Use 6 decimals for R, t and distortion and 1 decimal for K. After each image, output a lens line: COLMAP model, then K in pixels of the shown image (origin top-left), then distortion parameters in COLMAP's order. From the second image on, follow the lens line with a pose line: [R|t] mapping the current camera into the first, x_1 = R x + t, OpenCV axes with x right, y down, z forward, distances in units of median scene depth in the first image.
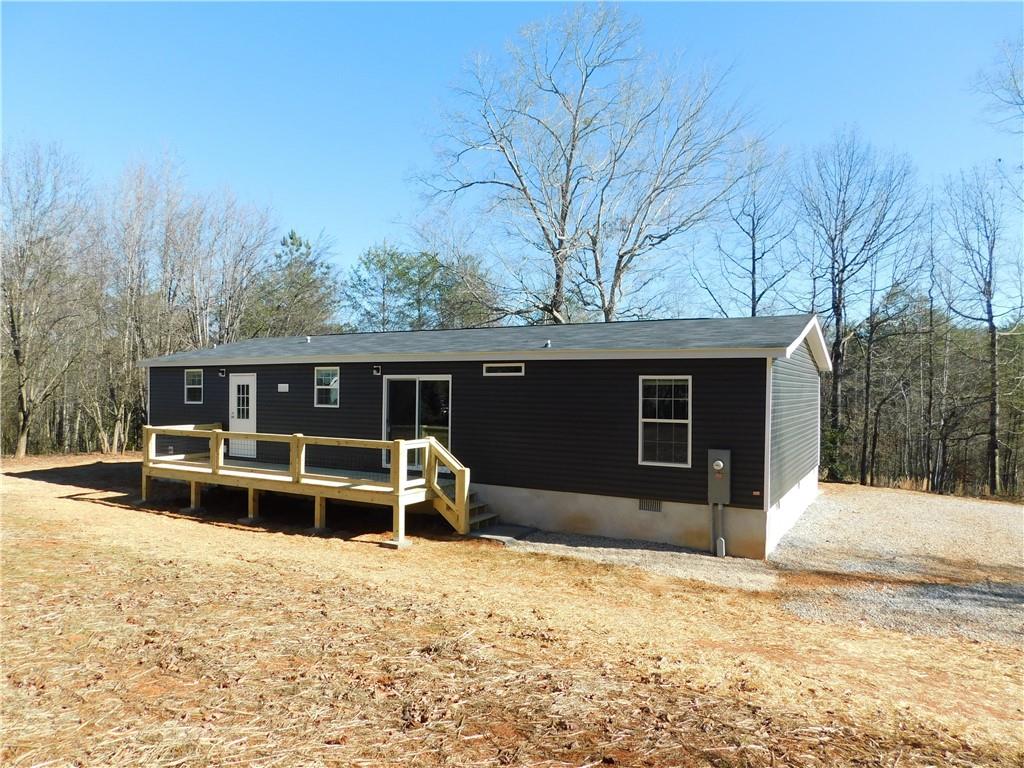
lens RADIAL K [[688.2, 0, 508.2], [0, 688.2, 385.2], [0, 0, 1]] dist [-0.048194, 0.049470]
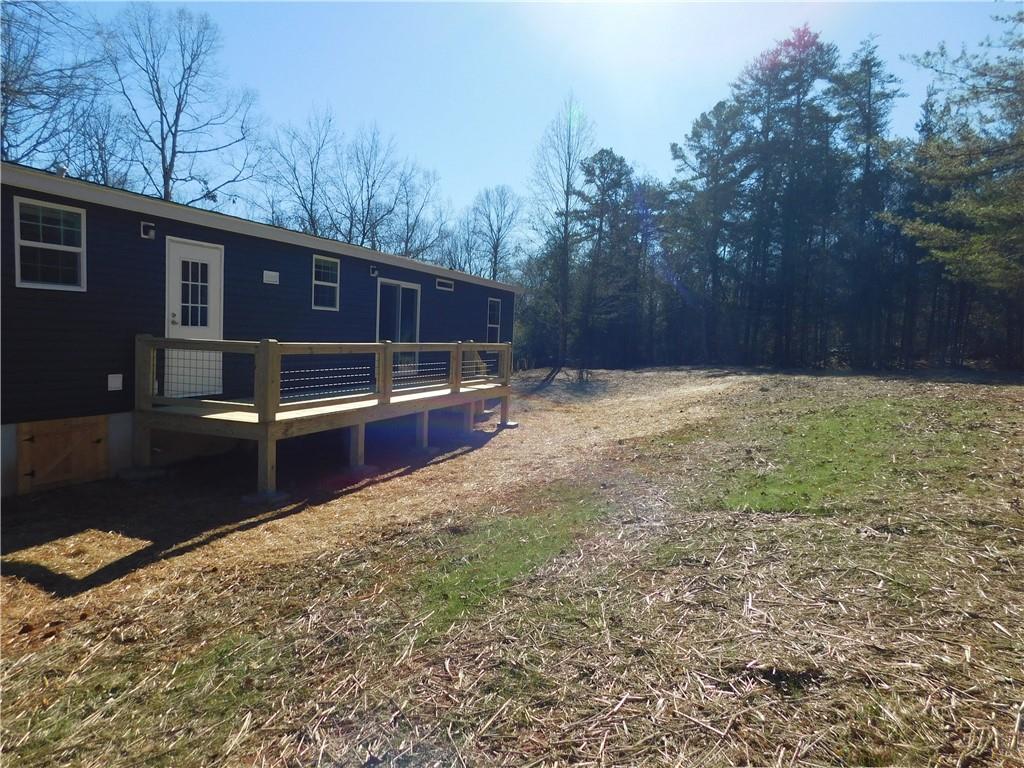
lens RADIAL K [[688.2, 0, 511.7], [0, 688.2, 384.2], [0, 0, 1]] dist [-0.048194, 0.049470]
pose [[-0.162211, -0.076666, 0.983773, -1.153335], [-0.034116, 0.996817, 0.072058, 0.056800], [-0.986166, -0.021874, -0.164310, 1.012327]]
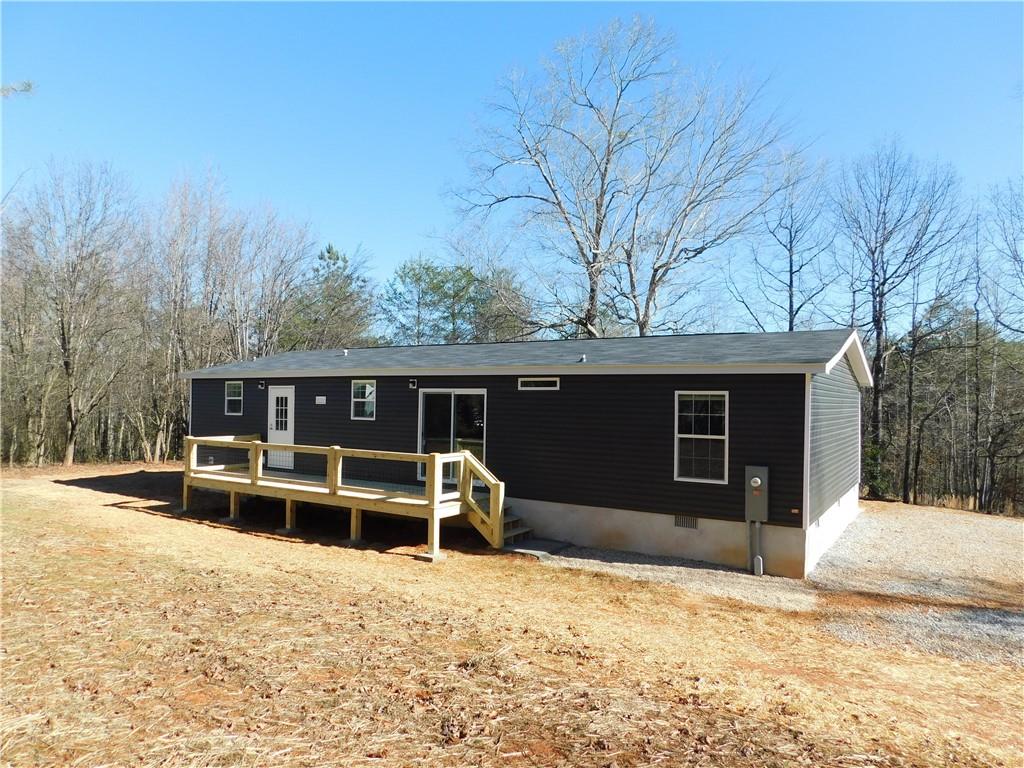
lens RADIAL K [[688.2, 0, 508.0], [0, 688.2, 384.6], [0, 0, 1]] dist [-0.048194, 0.049470]
pose [[0.998833, 0.005344, -0.048010, -0.002773], [-0.006267, 0.999798, -0.019081, -0.002134], [0.047898, 0.019360, 0.998665, -0.002954]]
